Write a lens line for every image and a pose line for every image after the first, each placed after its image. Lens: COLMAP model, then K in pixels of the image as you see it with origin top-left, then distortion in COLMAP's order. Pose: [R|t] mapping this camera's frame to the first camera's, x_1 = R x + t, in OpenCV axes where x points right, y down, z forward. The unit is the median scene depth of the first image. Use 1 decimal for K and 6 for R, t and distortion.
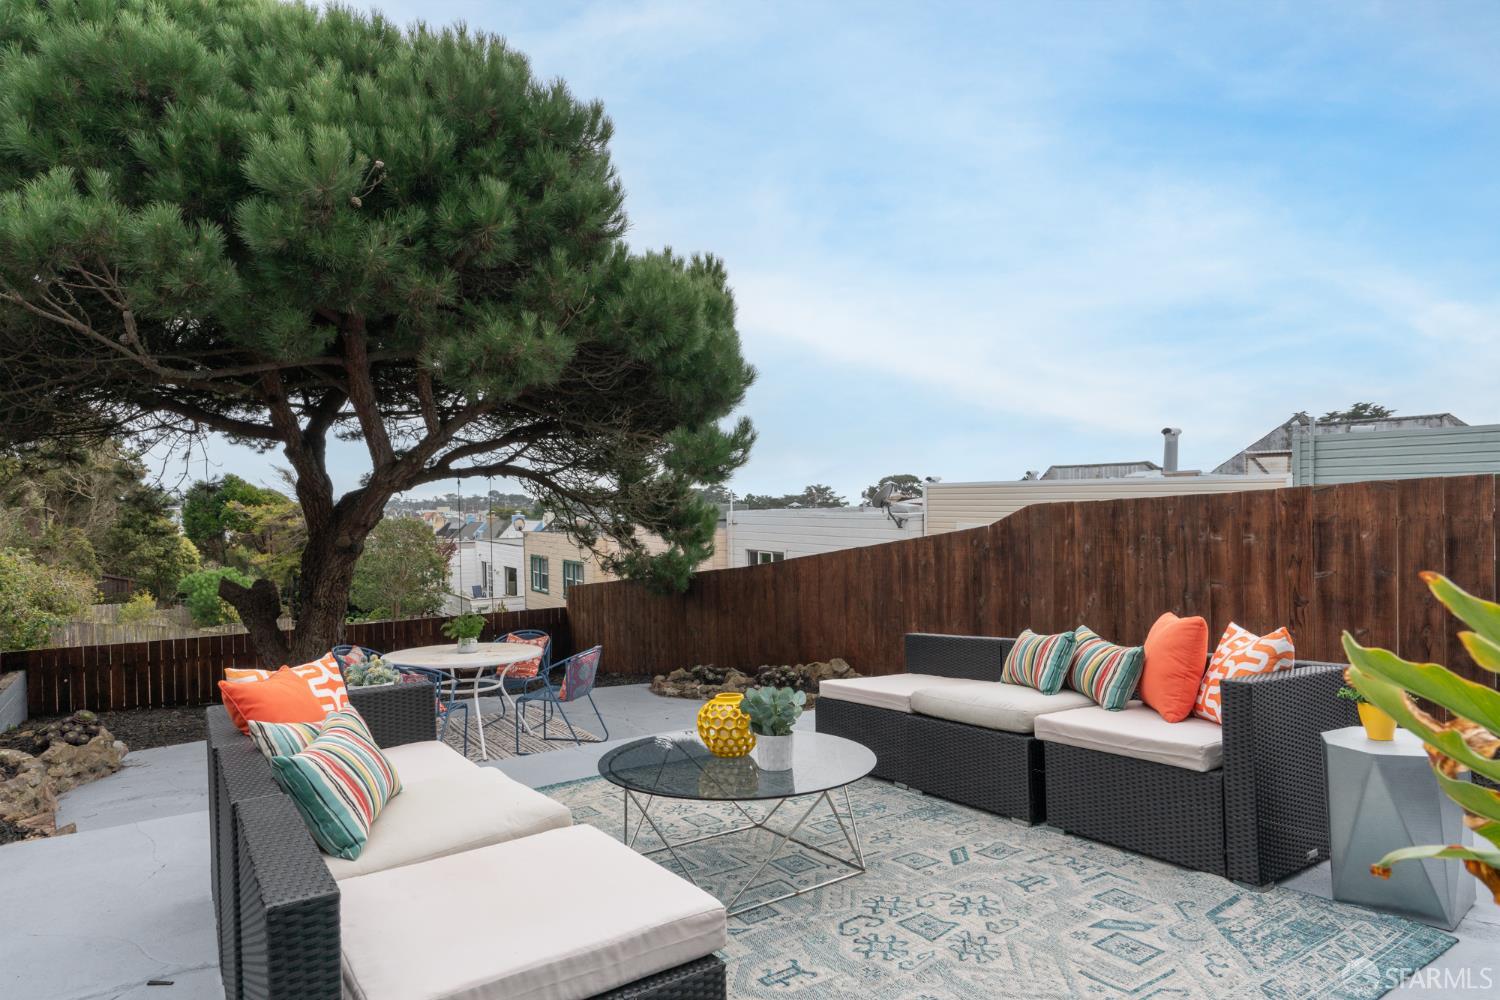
lens RADIAL K [[837.3, 0, 710.6], [0, 837.3, 554.0], [0, 0, 1]] dist [0.002004, 0.000109]
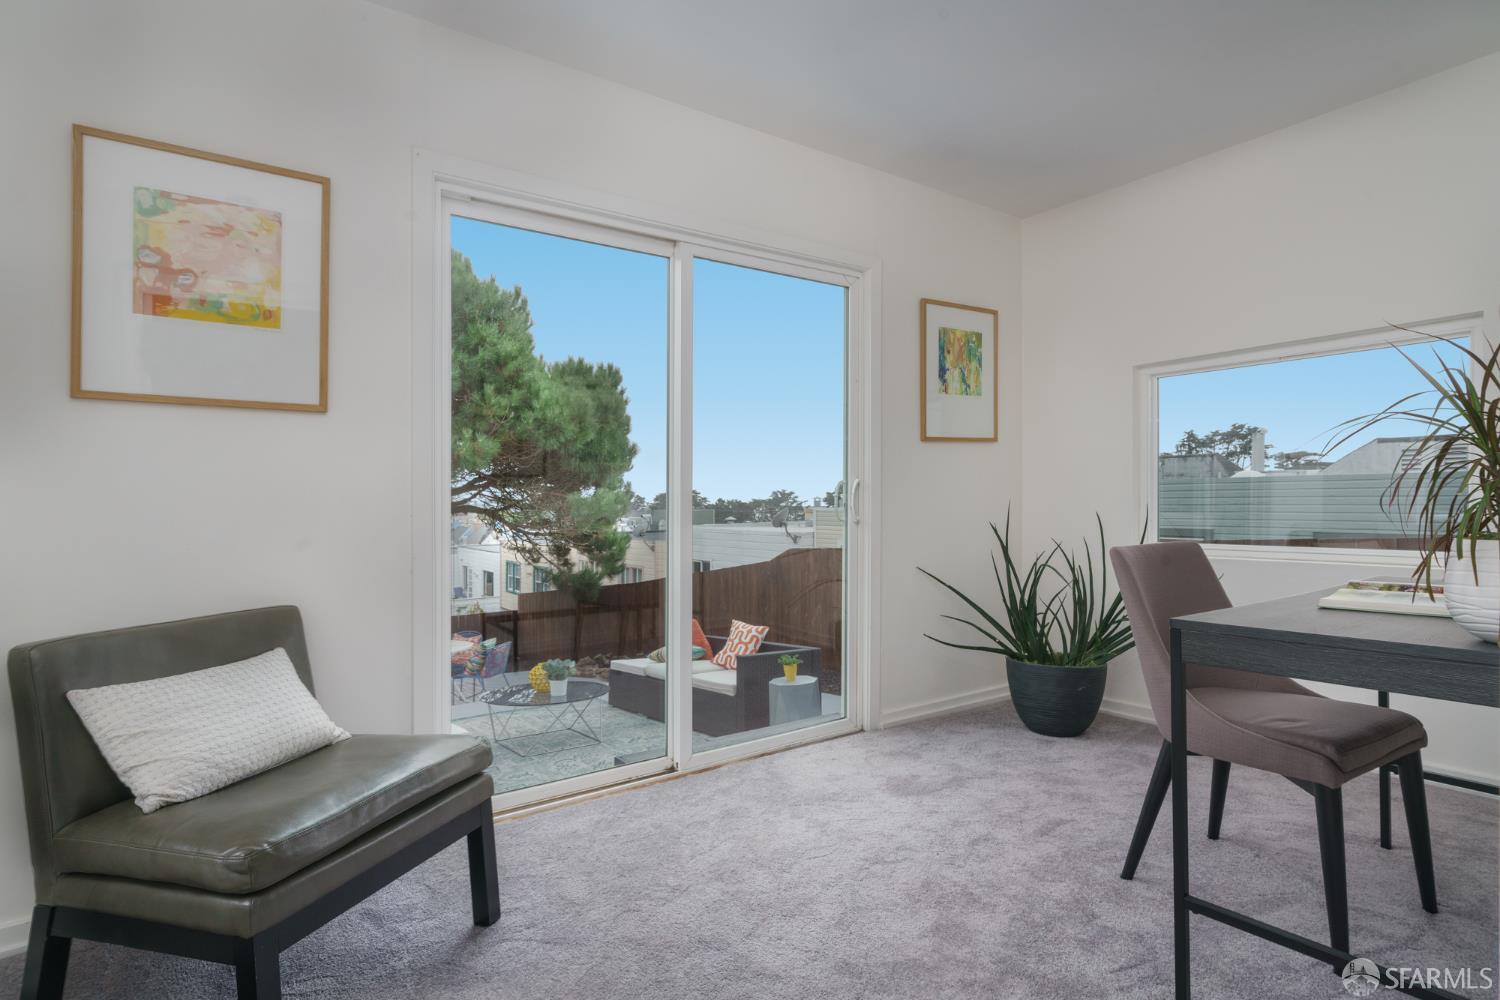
lens RADIAL K [[794.5, 0, 750.0], [0, 794.5, 500.0], [0, 0, 1]] dist [0.001376, -0.000021]
pose [[0.997775, 0.001208, 0.066658, 0.130346], [0.002955, 0.998051, -0.062326, -0.036154], [-0.066603, 0.062385, 0.995827, -0.311652]]
